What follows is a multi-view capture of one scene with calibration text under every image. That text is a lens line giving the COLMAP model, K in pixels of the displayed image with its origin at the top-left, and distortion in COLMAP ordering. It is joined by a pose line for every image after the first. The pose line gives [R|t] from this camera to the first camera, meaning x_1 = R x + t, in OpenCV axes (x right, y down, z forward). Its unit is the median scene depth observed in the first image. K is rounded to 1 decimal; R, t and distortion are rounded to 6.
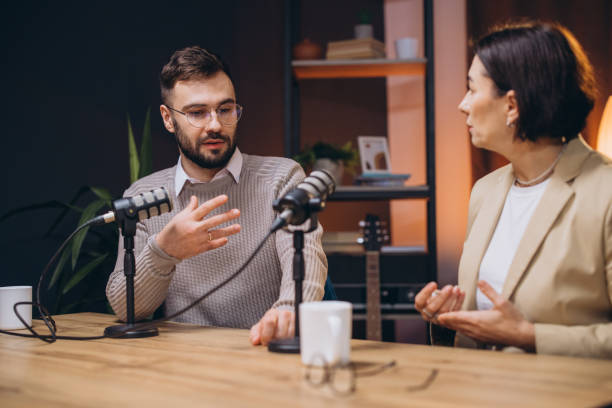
lens RADIAL K [[900.8, 0, 303.0], [0, 900.8, 205.0], [0, 0, 1]] dist [-0.007458, 0.003874]
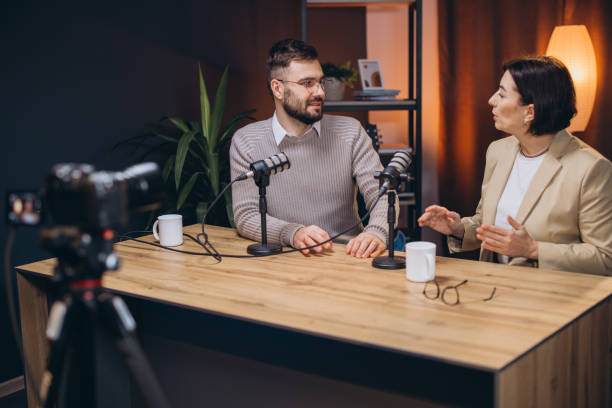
lens RADIAL K [[885.0, 0, 307.5], [0, 885.0, 204.0], [0, 0, 1]] dist [-0.018064, -0.046595]
pose [[0.994547, -0.022946, 0.101733, -0.280249], [0.003568, 0.982410, 0.186703, -0.219033], [-0.104227, -0.185322, 0.977135, -0.466751]]
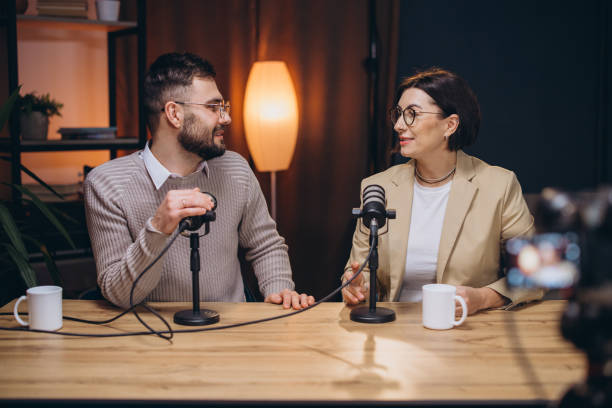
lens RADIAL K [[901.9, 0, 307.0], [0, 901.9, 203.9], [0, 0, 1]] dist [-0.005932, -0.037406]
pose [[0.743926, -0.061478, 0.665428, -0.885899], [-0.024879, 0.992521, 0.119511, -0.156174], [-0.667798, -0.105462, 0.736833, 0.052178]]
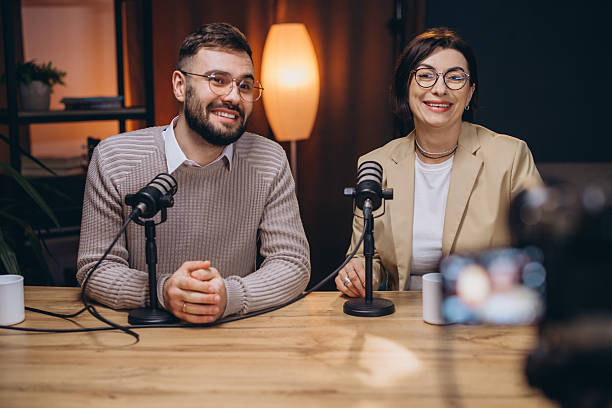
lens RADIAL K [[904.3, 0, 303.8], [0, 904.3, 203.1], [0, 0, 1]] dist [-0.012139, 0.084168]
pose [[0.781354, -0.088634, 0.617762, -0.743676], [-0.013152, 0.987305, 0.158290, -0.160143], [-0.623949, -0.131805, 0.770269, 0.096674]]
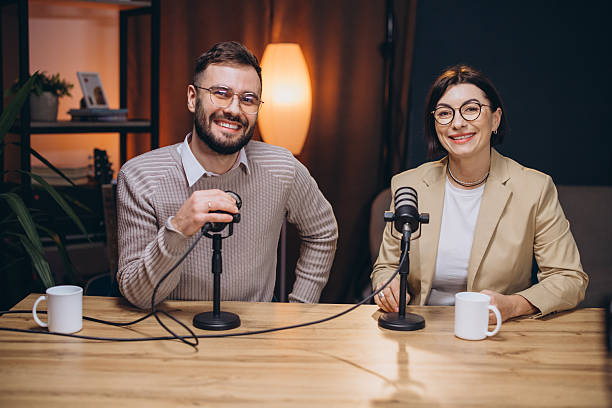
lens RADIAL K [[901.9, 0, 307.0], [0, 901.9, 203.9], [0, 0, 1]] dist [-0.005932, -0.037406]
pose [[0.740898, -0.063784, 0.668582, -0.889062], [-0.049689, 0.987546, 0.149277, -0.186522], [-0.669777, -0.143820, 0.728502, 0.121841]]
